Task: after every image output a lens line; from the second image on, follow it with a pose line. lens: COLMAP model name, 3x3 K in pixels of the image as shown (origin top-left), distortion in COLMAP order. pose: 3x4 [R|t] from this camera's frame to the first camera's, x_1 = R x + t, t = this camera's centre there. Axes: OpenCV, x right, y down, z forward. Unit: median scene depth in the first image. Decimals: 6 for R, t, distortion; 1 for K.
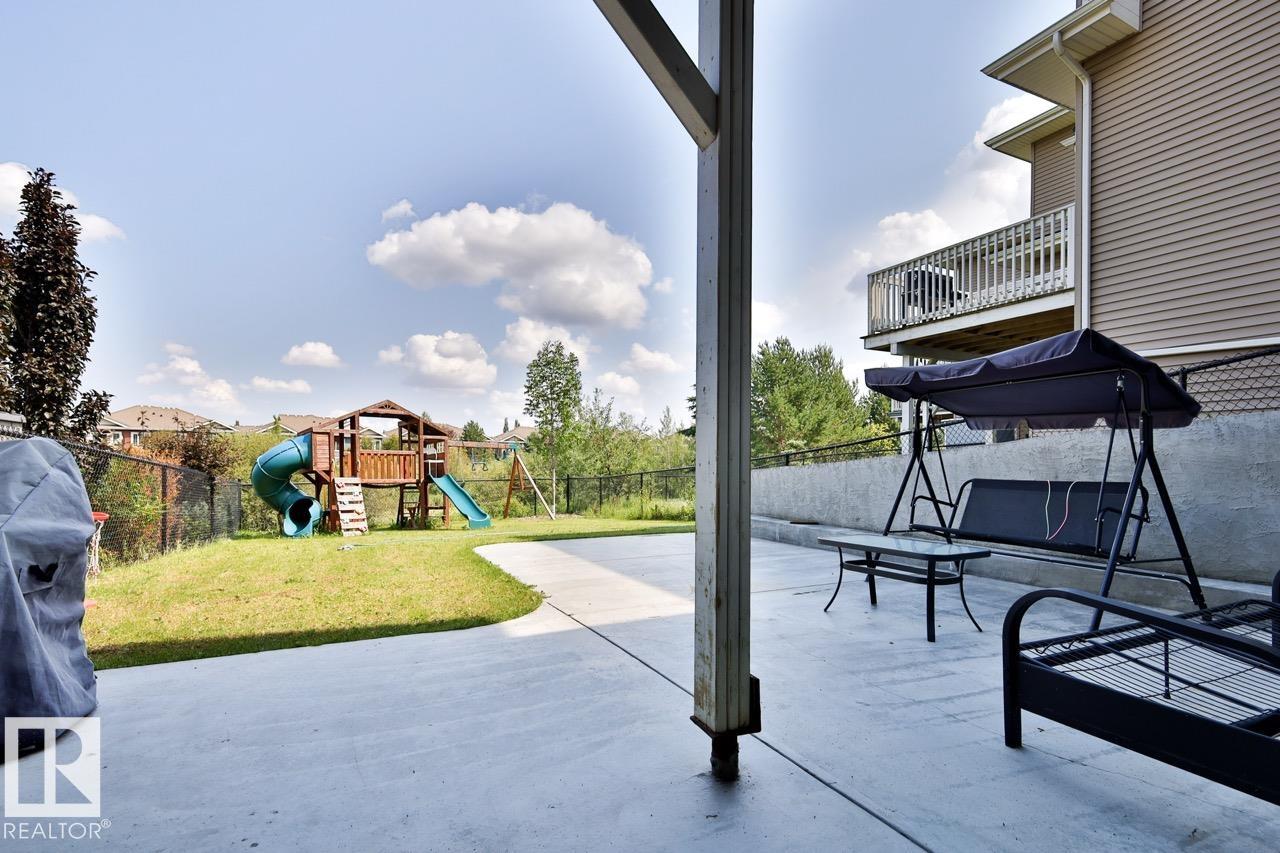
lens RADIAL K [[600.4, 0, 678.4], [0, 600.4, 463.9], [0, 0, 1]] dist [0.003143, 0.000068]
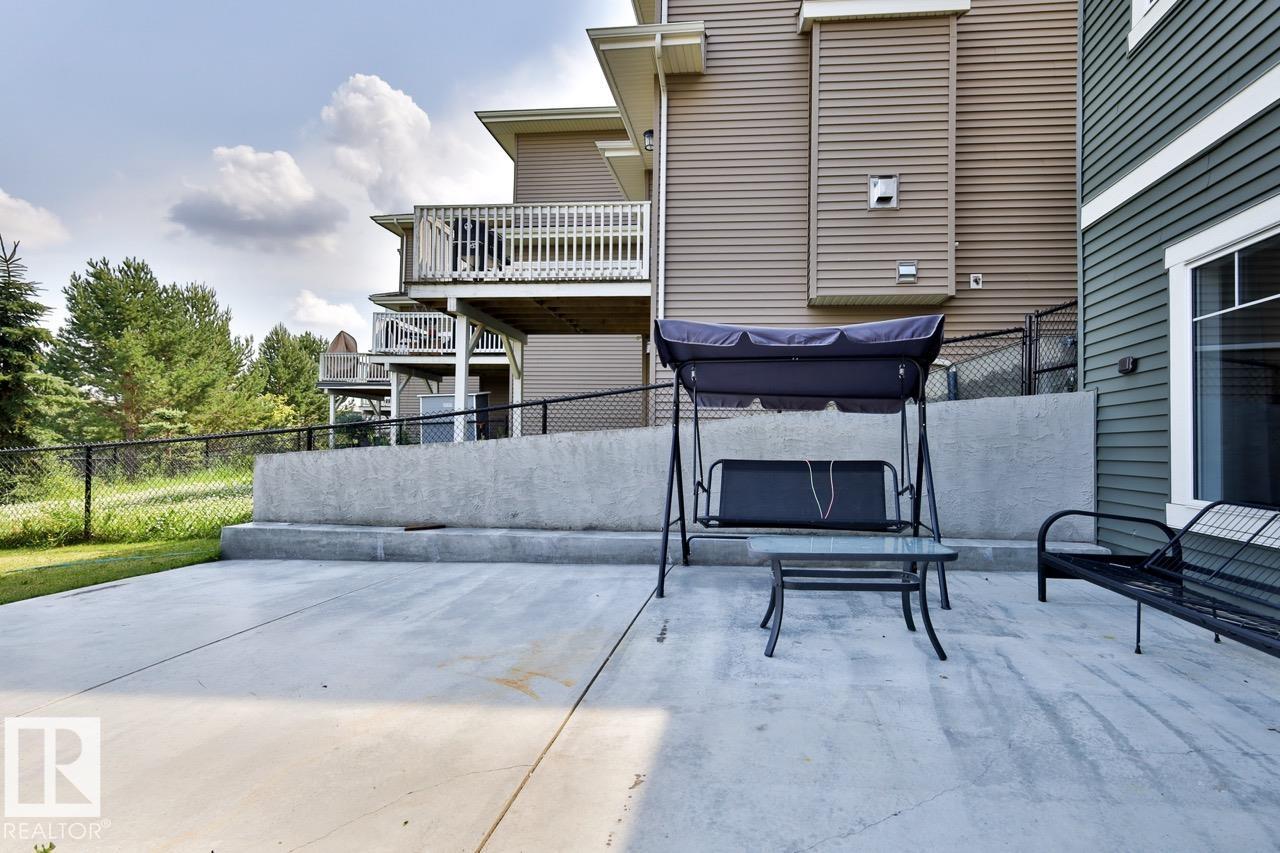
lens RADIAL K [[600.4, 0, 689.0], [0, 600.4, 437.7], [0, 0, 1]] dist [0.003143, 0.000068]
pose [[0.555442, 0.012459, 0.831462, -0.186916], [-0.004153, 0.999917, -0.012209, 0.001501], [-0.831545, 0.003328, 0.555448, 0.338705]]
